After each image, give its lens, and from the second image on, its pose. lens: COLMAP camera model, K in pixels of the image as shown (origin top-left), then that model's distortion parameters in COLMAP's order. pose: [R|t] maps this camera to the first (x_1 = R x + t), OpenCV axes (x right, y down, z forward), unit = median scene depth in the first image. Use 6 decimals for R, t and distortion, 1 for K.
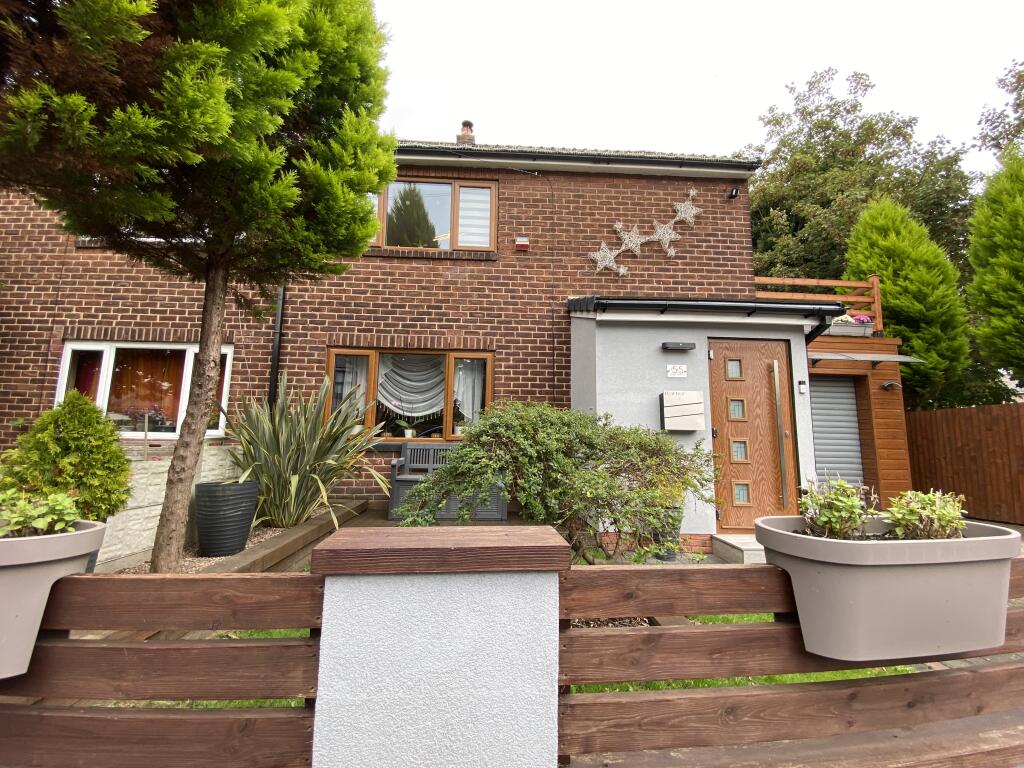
lens RADIAL K [[418.7, 0, 512.0], [0, 418.7, 384.0], [0, 0, 1]] dist [0.027466, -0.024752]
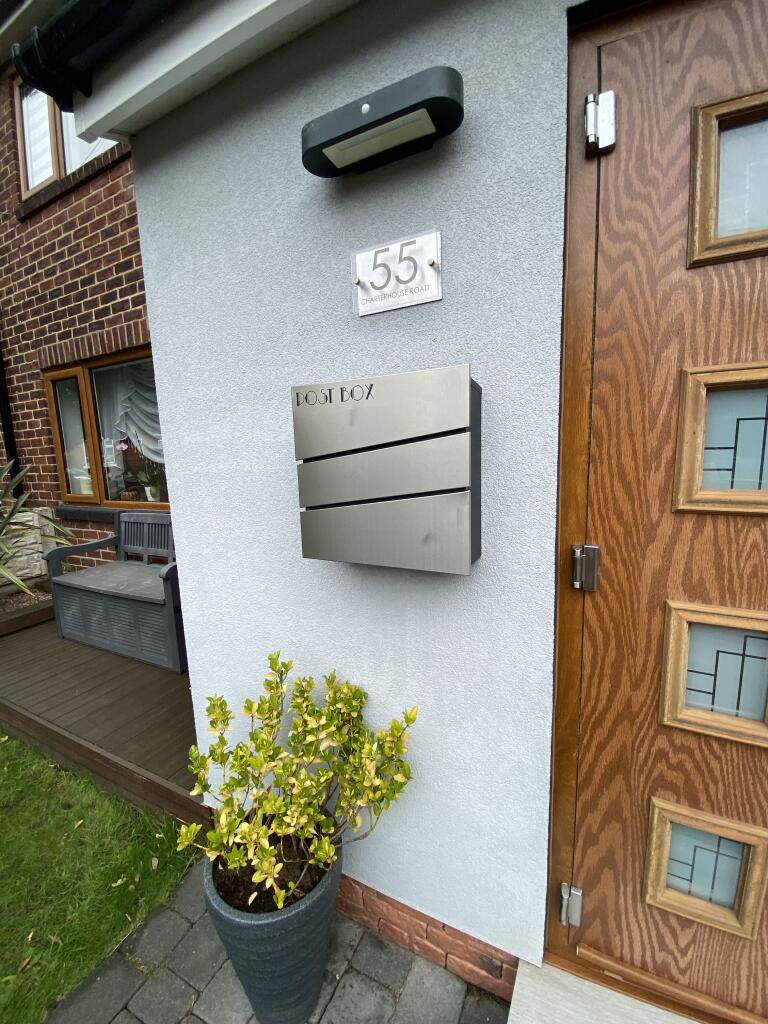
lens RADIAL K [[418.7, 0, 383.8], [0, 418.7, 509.9], [0, 0, 1]] dist [0.027466, -0.024752]
pose [[0.868680, 0.023228, -0.494829, 0.379467], [0.119305, 0.959688, 0.254491, 0.020801], [0.480793, -0.280106, 0.830890, 0.607879]]
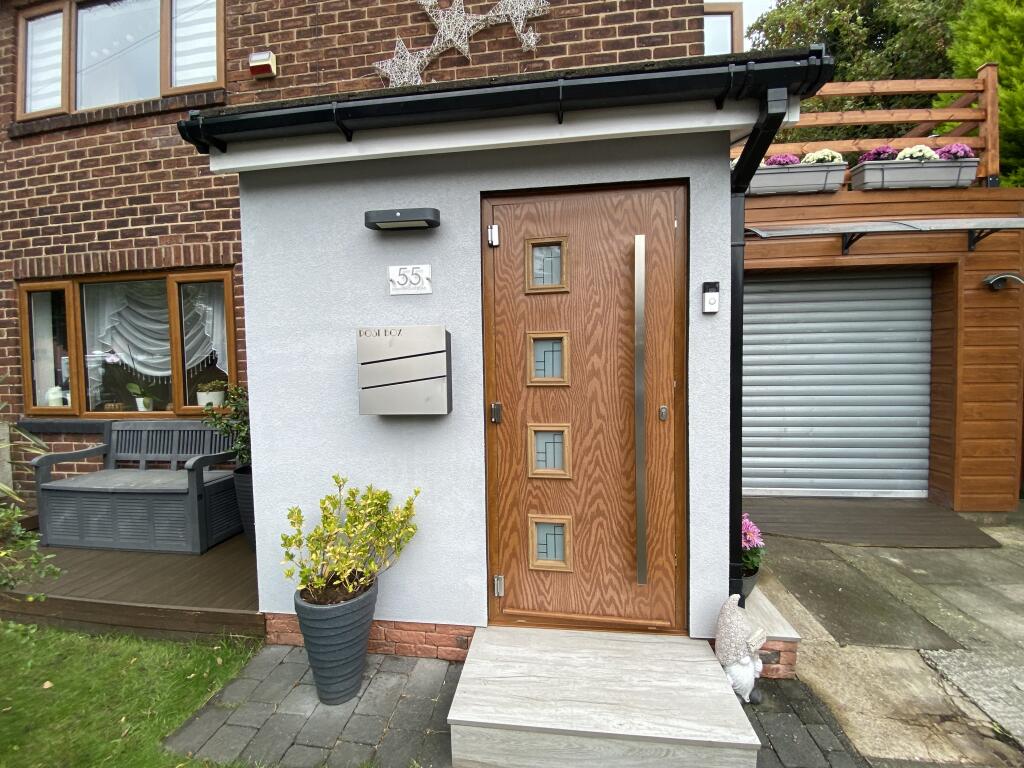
lens RADIAL K [[420.9, 0, 513.6], [0, 420.9, 384.8], [0, 0, 1]] dist [0.027198, -0.023885]
pose [[0.985268, -0.027944, -0.168717, 0.440941], [0.057664, 0.983070, 0.173918, 0.005757], [0.161000, -0.181085, 0.970200, 0.432947]]
